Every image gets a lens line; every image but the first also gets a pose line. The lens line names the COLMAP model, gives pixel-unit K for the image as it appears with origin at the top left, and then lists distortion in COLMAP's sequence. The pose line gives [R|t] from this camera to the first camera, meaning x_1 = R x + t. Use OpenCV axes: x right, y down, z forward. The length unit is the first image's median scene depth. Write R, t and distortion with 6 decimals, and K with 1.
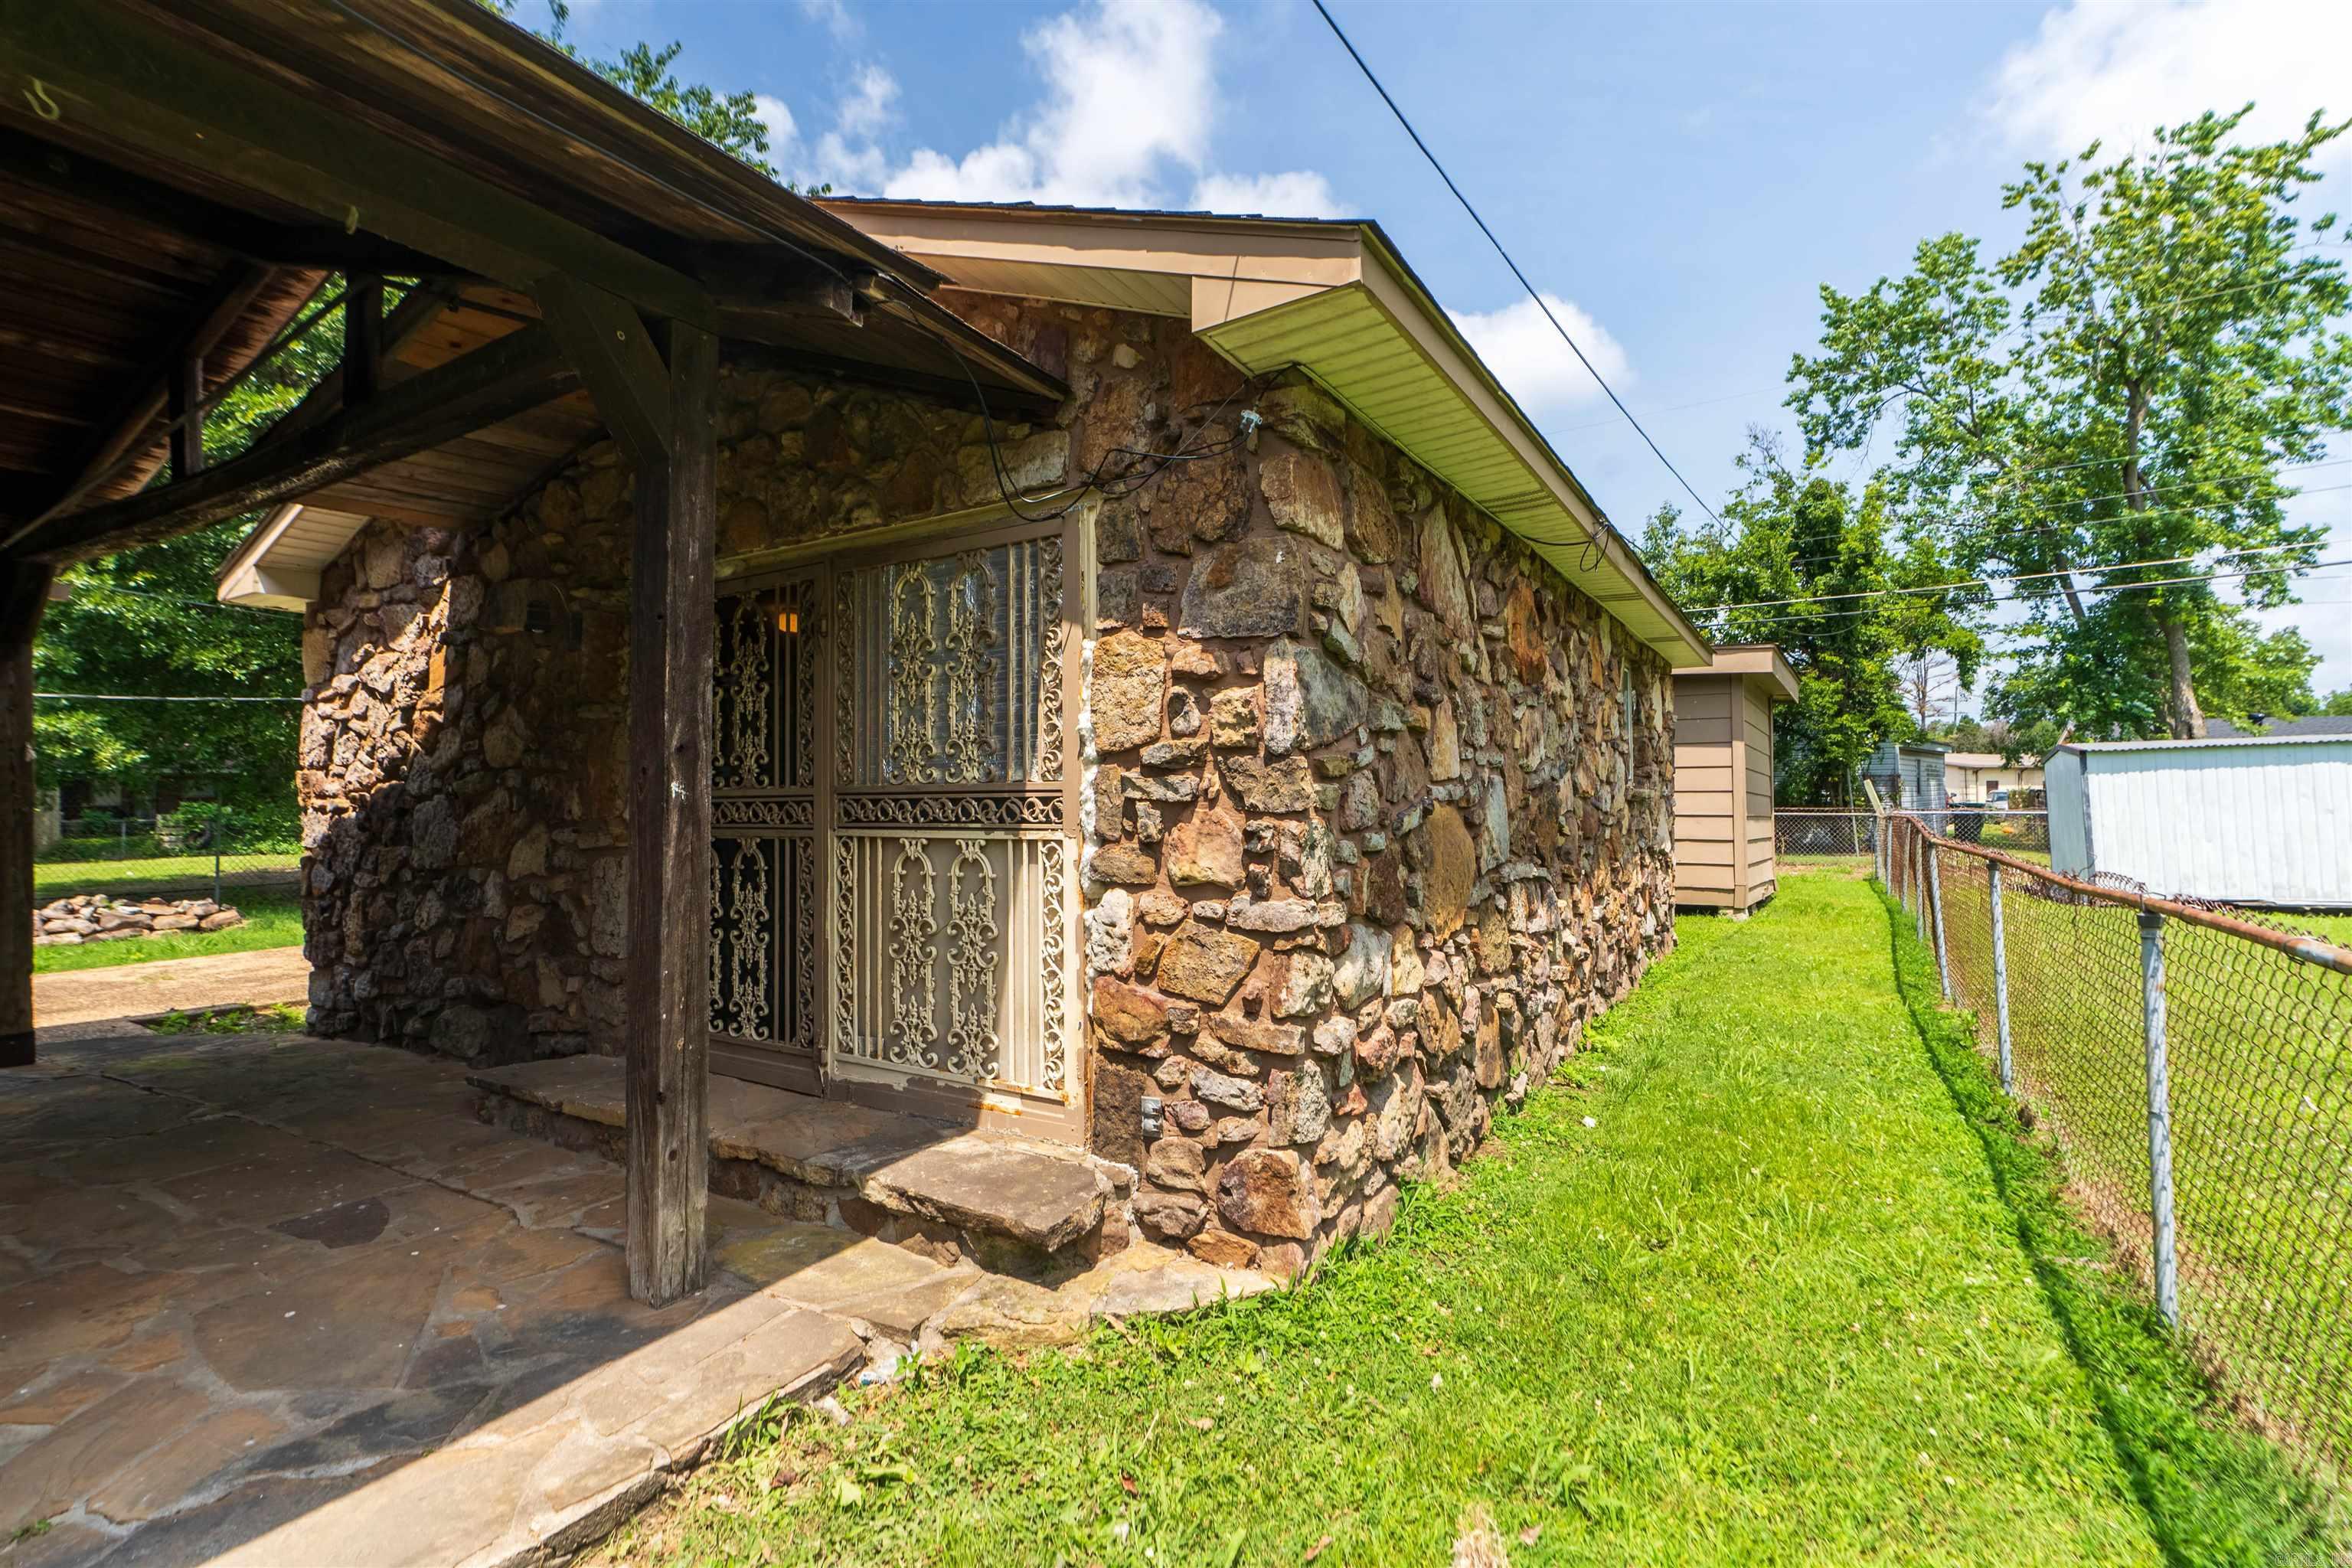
lens RADIAL K [[1077.6, 0, 1170.8], [0, 1077.6, 738.7], [0, 0, 1]] dist [-0.006515, 0.000258]
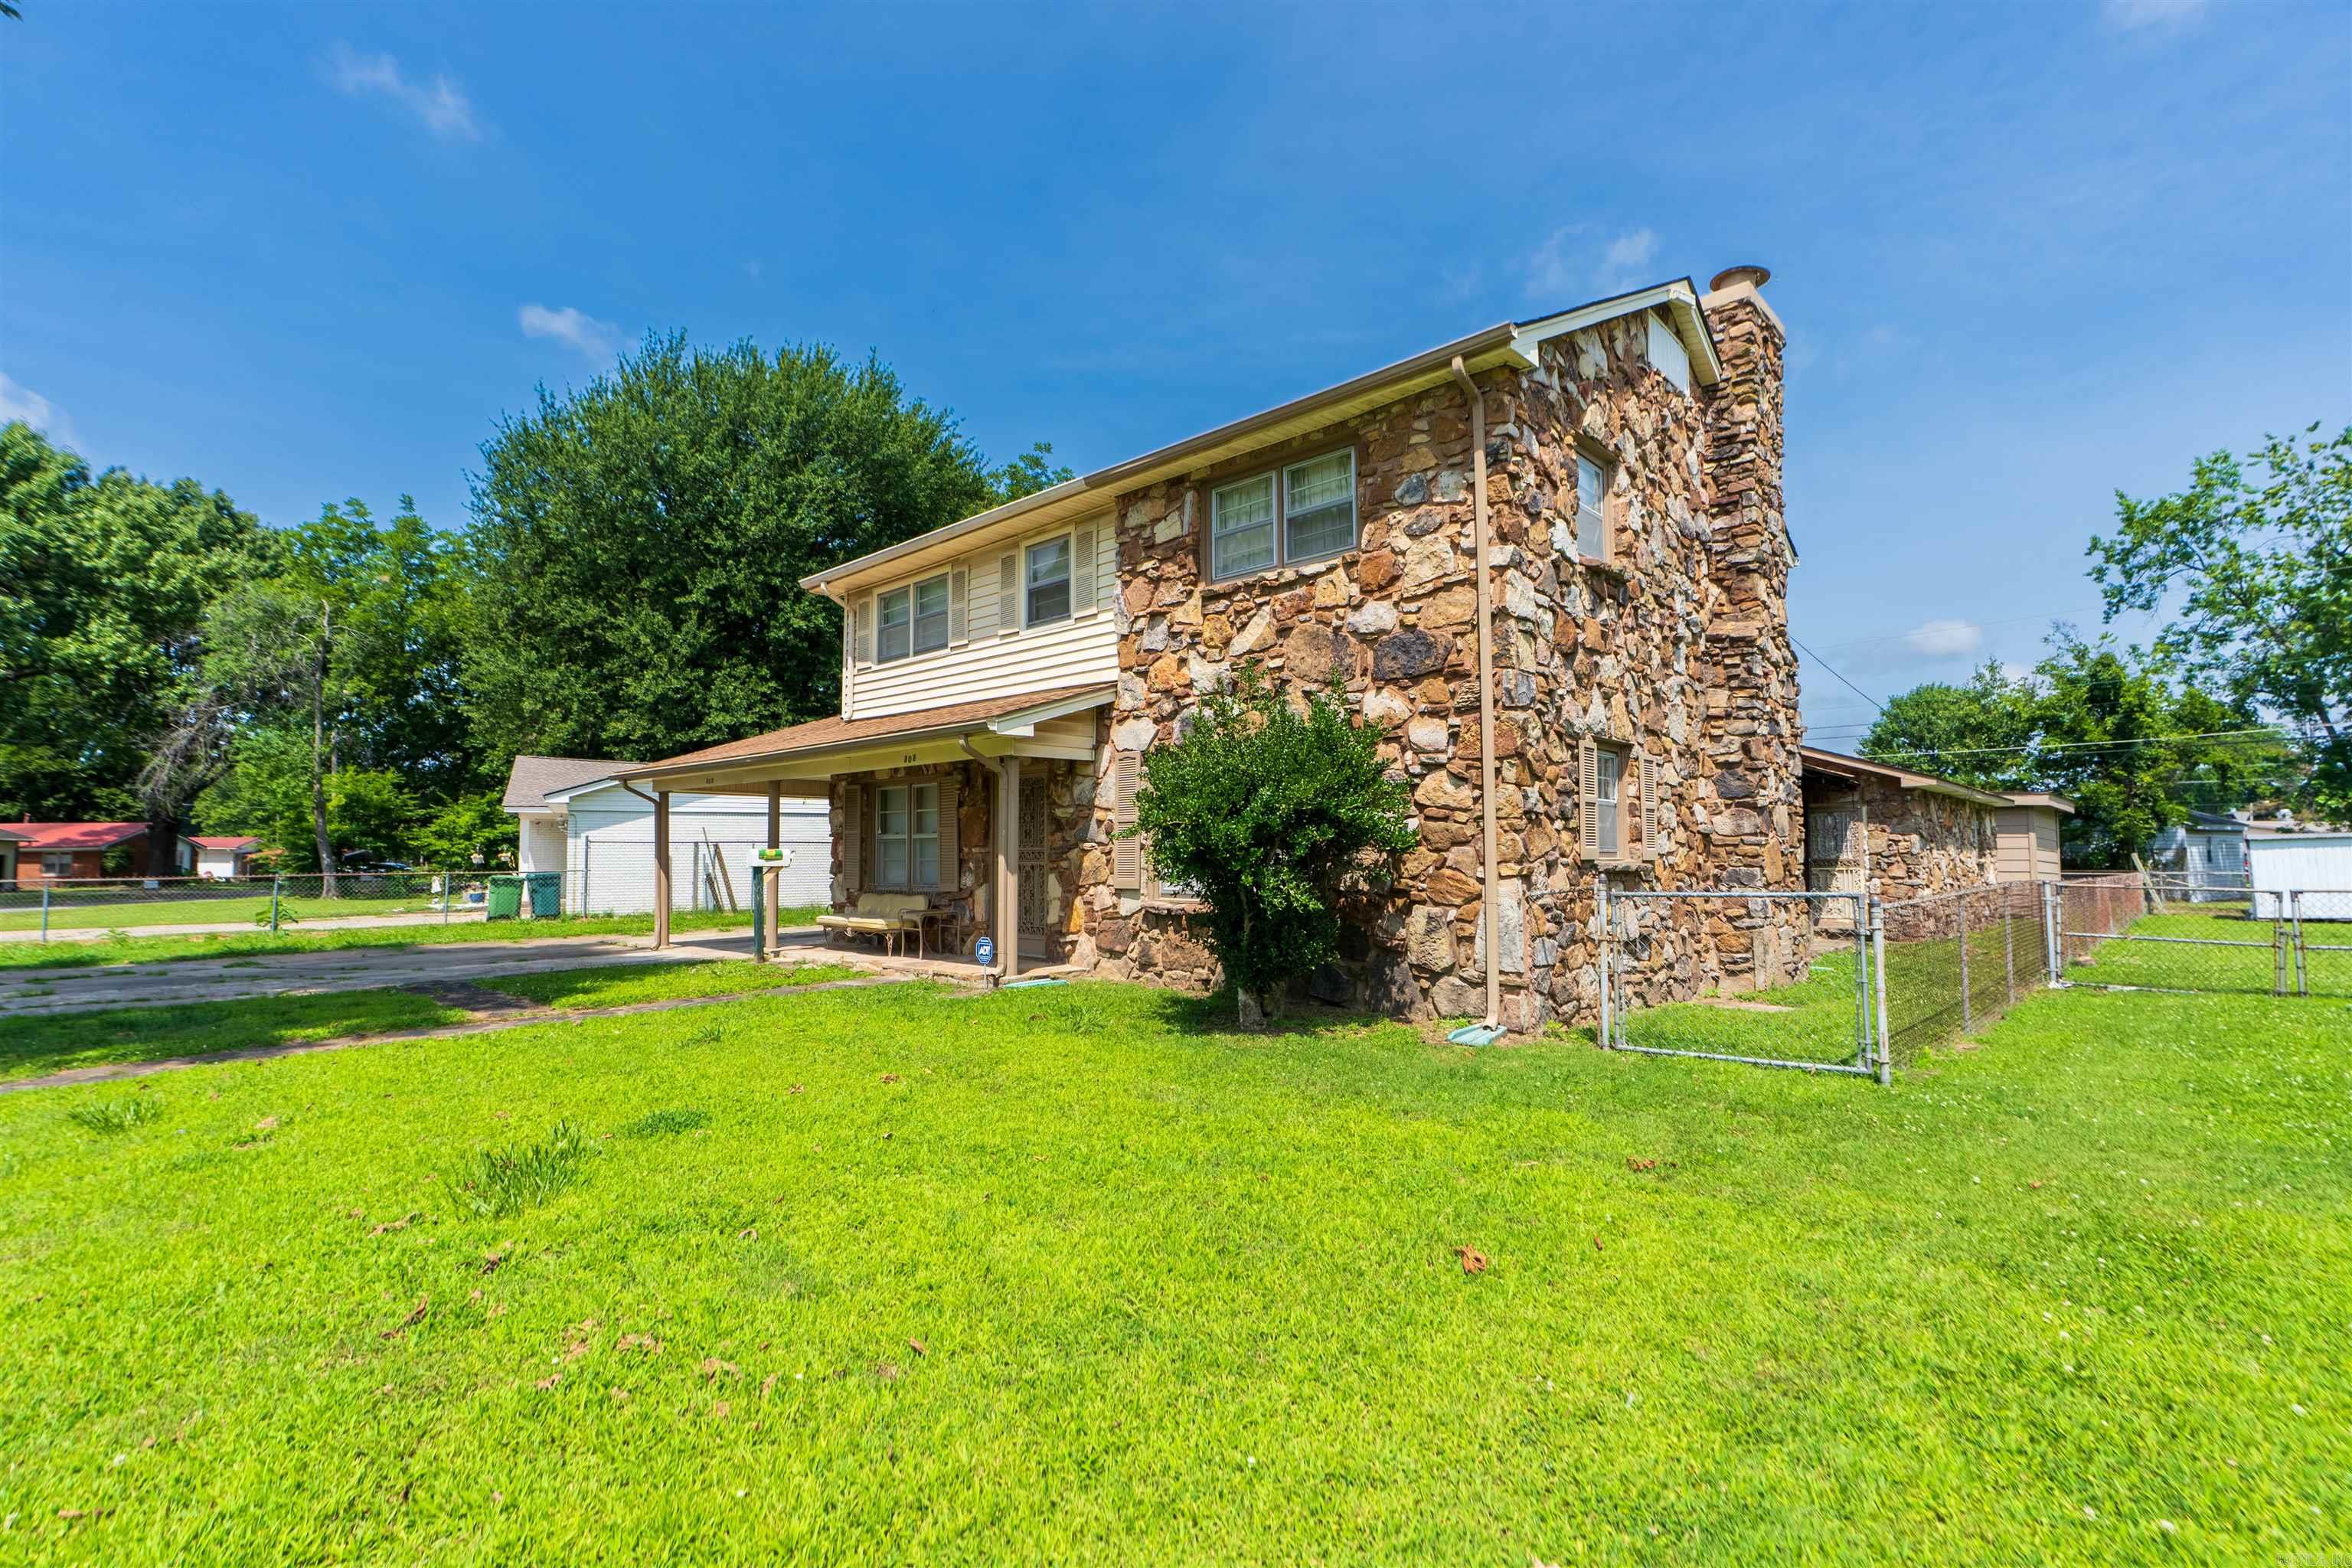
lens RADIAL K [[1077.6, 0, 1170.8], [0, 1077.6, 738.7], [0, 0, 1]] dist [-0.006515, 0.000258]
pose [[0.974158, -0.009886, -0.225652, -0.329567], [-0.001906, 0.998646, -0.051980, -0.039636], [0.225861, 0.051067, 0.972820, -0.737765]]
